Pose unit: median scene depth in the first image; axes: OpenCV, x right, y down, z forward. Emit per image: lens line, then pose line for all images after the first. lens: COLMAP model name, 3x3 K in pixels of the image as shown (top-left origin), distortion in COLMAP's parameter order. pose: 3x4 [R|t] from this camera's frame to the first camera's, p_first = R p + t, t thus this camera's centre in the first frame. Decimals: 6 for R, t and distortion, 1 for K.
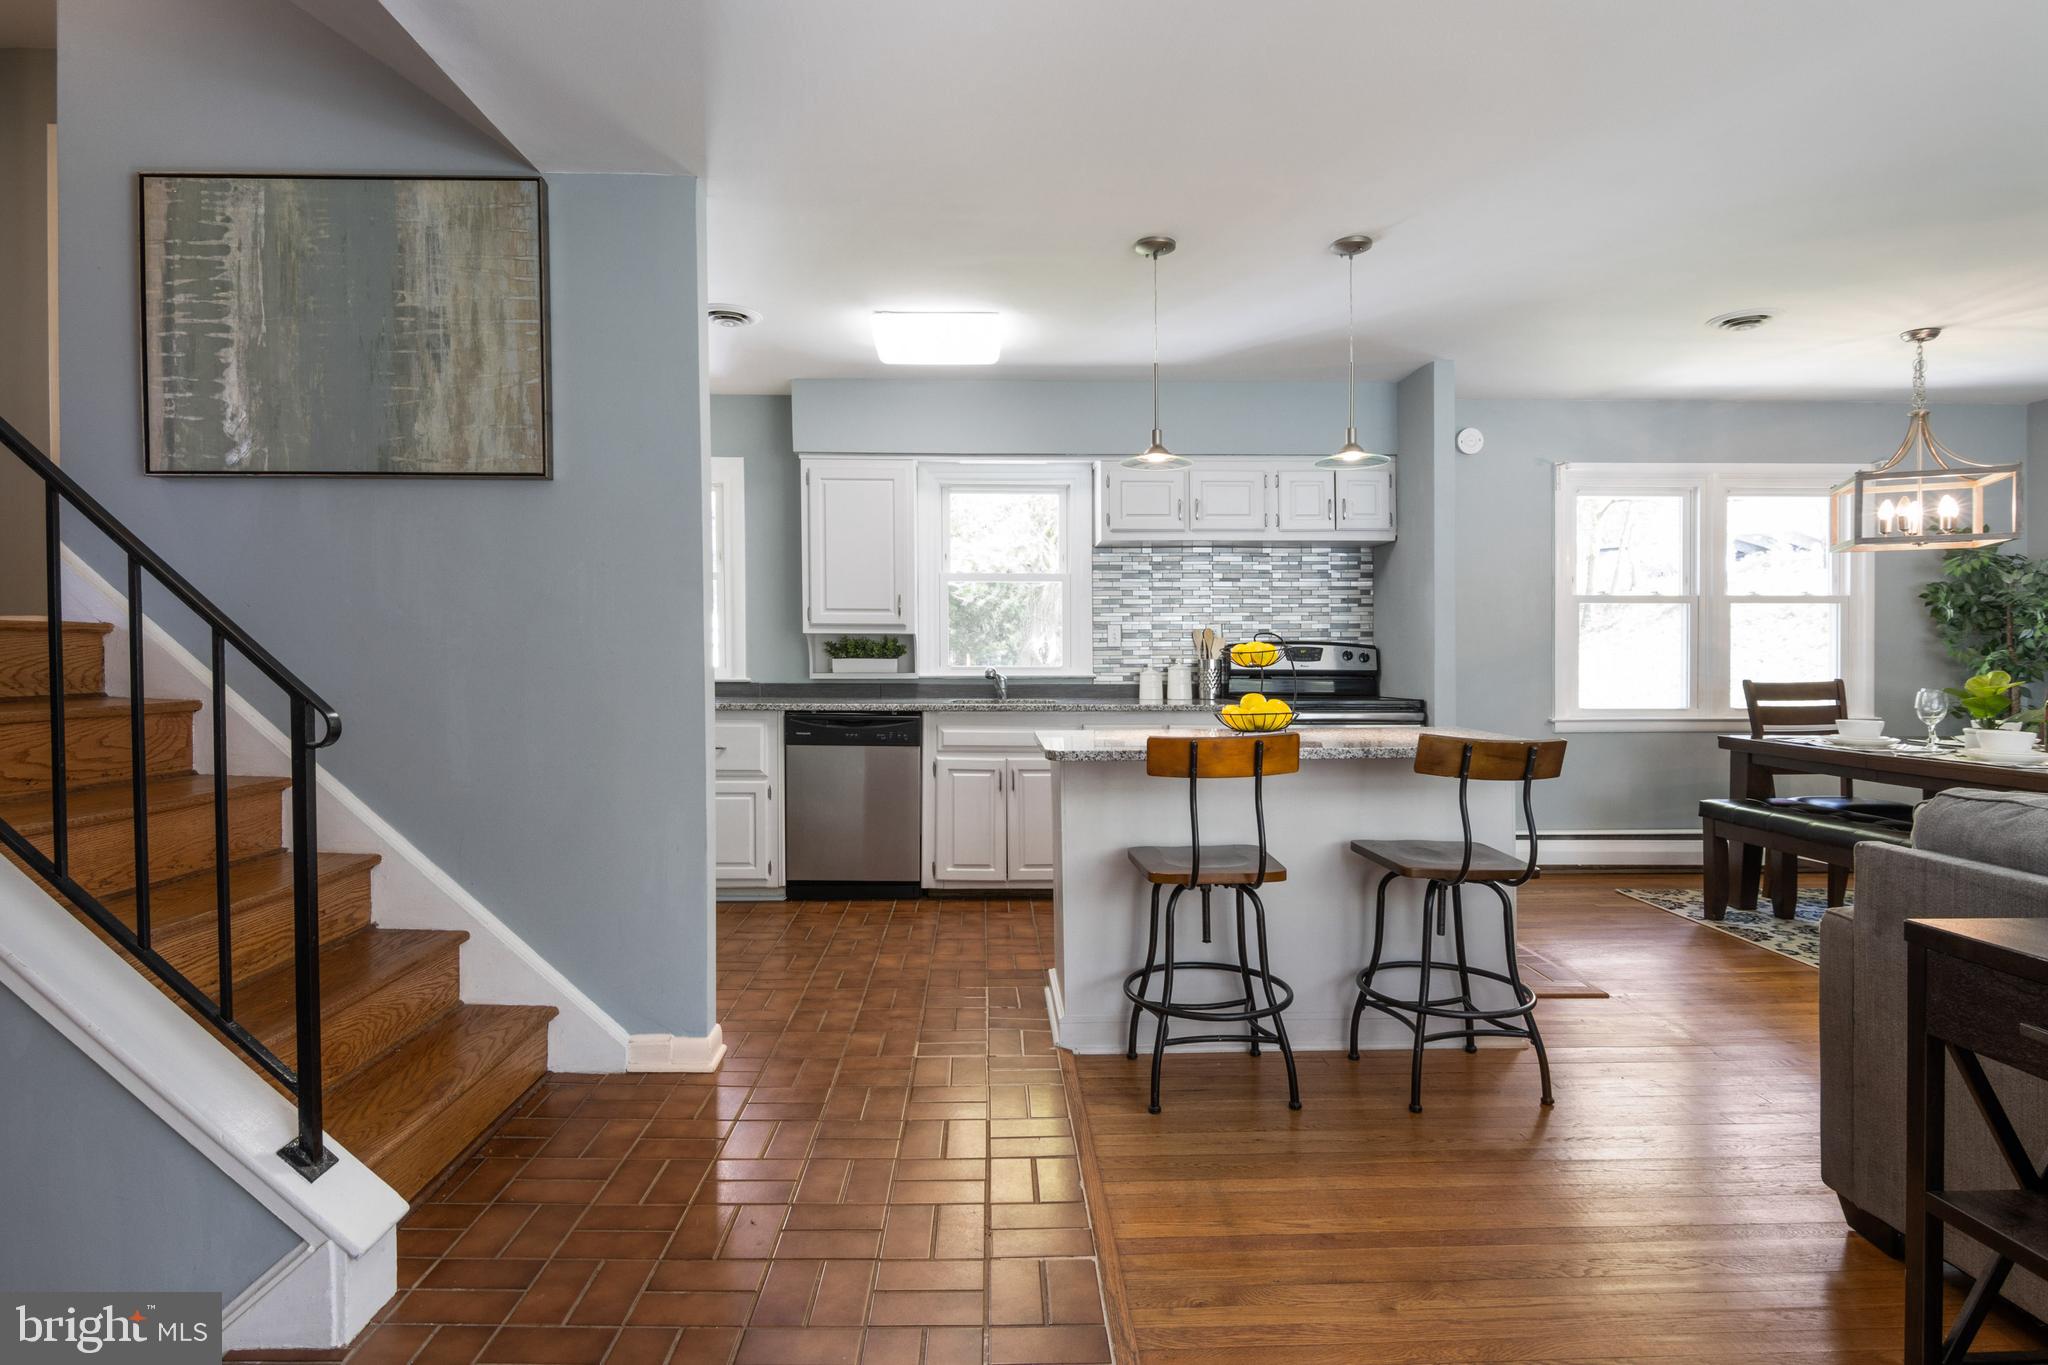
lens RADIAL K [[1067.1, 0, 1025.3], [0, 1067.1, 671.5], [0, 0, 1]] dist [-0.028502, -0.004574]
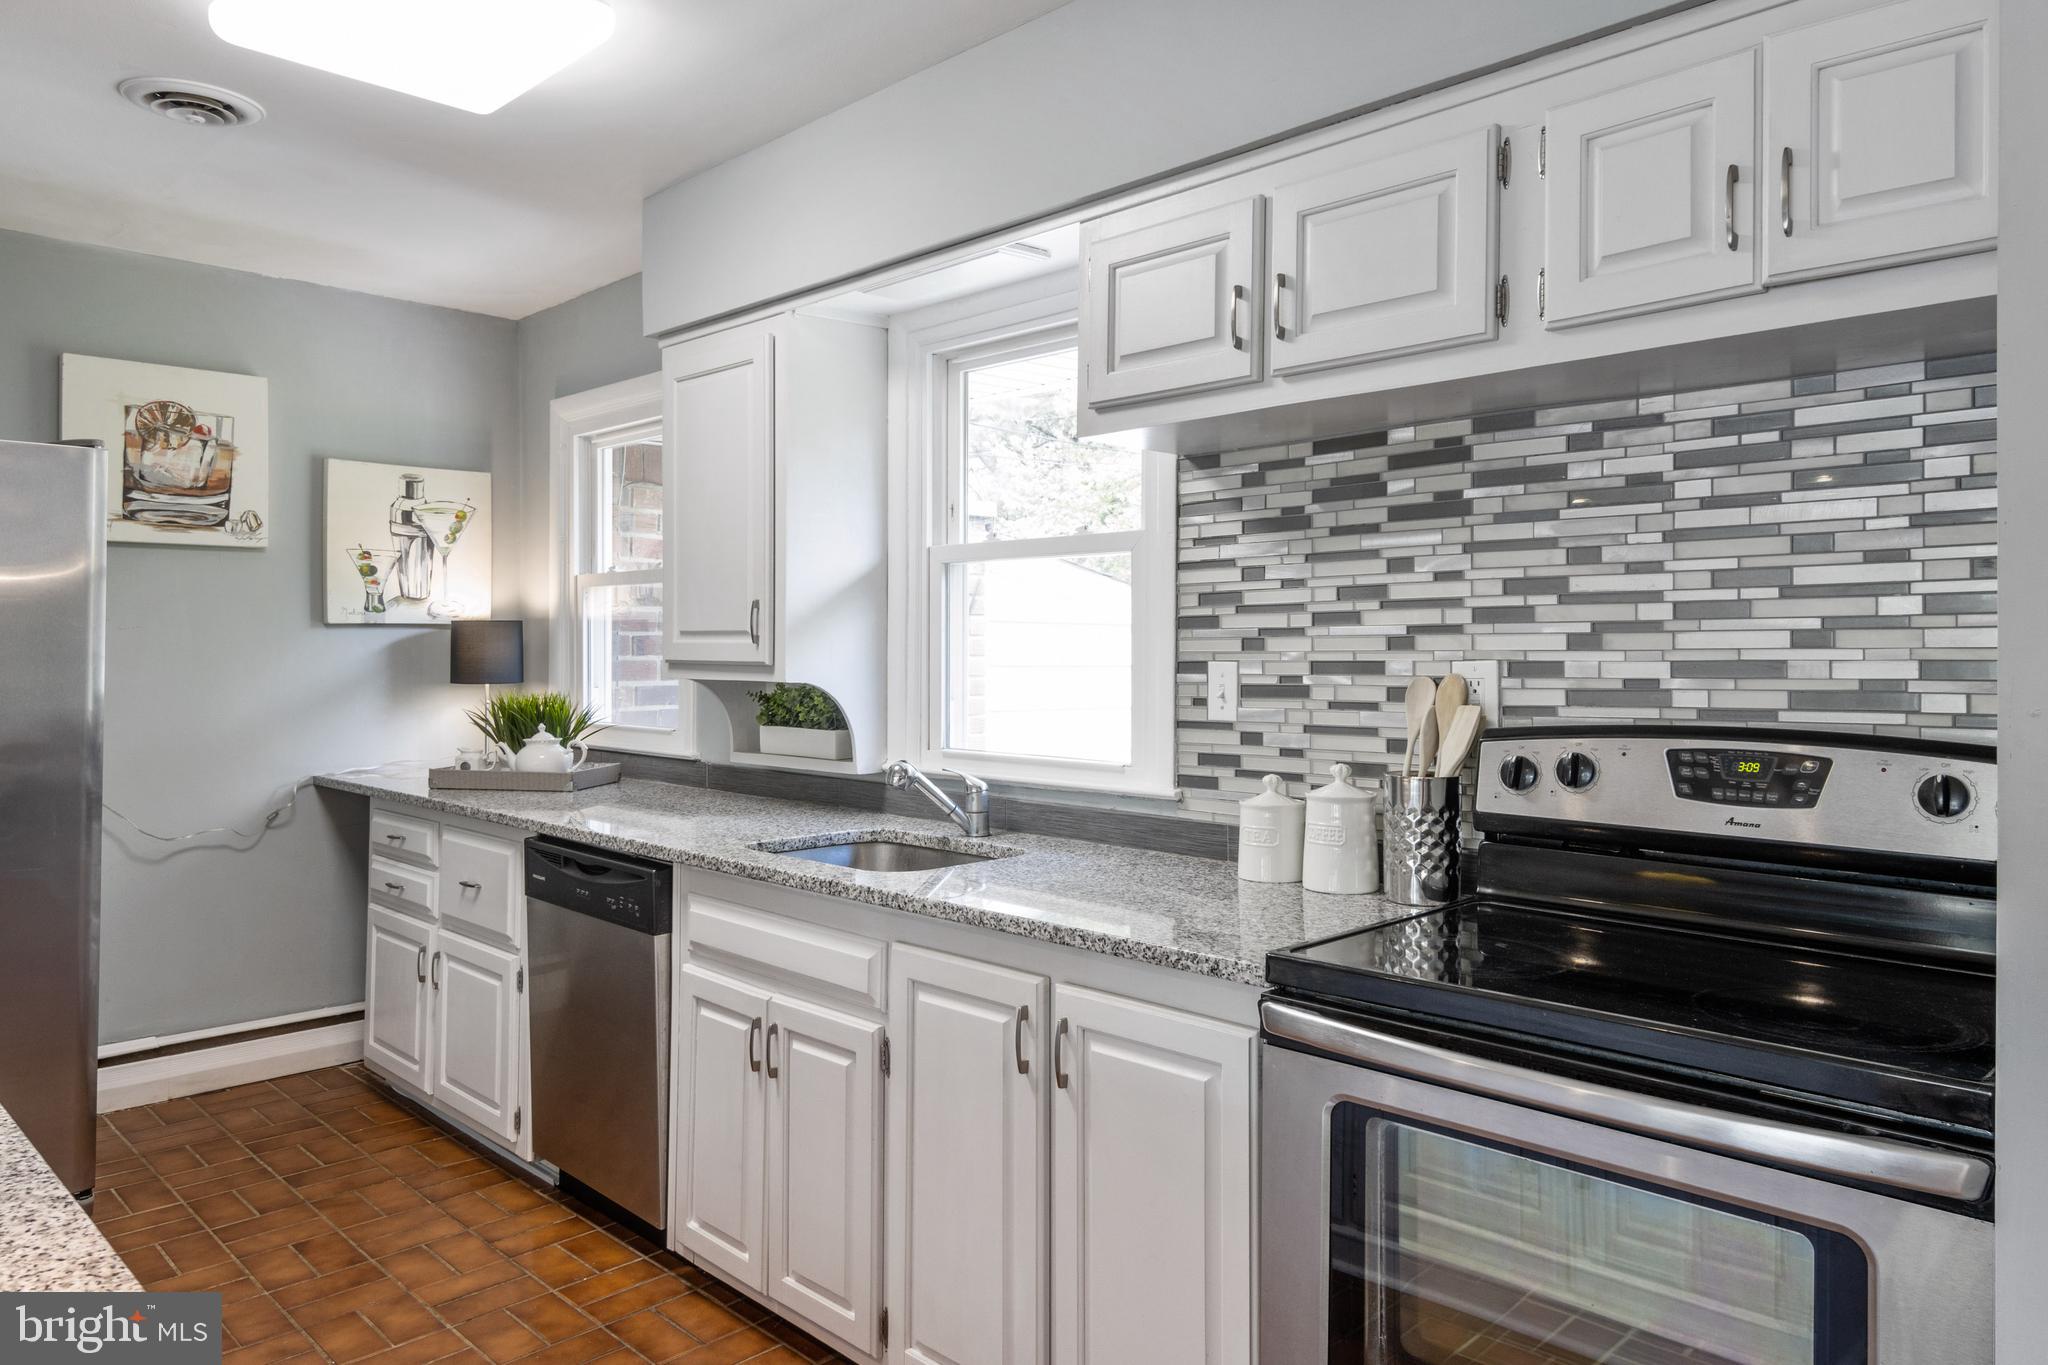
lens RADIAL K [[1412.1, 0, 991.8], [0, 1412.1, 641.9], [0, 0, 1]] dist [0.032920, 0.006481]
pose [[0.660075, -0.003963, -0.751189, 0.398225], [-0.013198, 0.999771, -0.016871, -0.041391], [0.751084, 0.021050, 0.659871, 0.618601]]
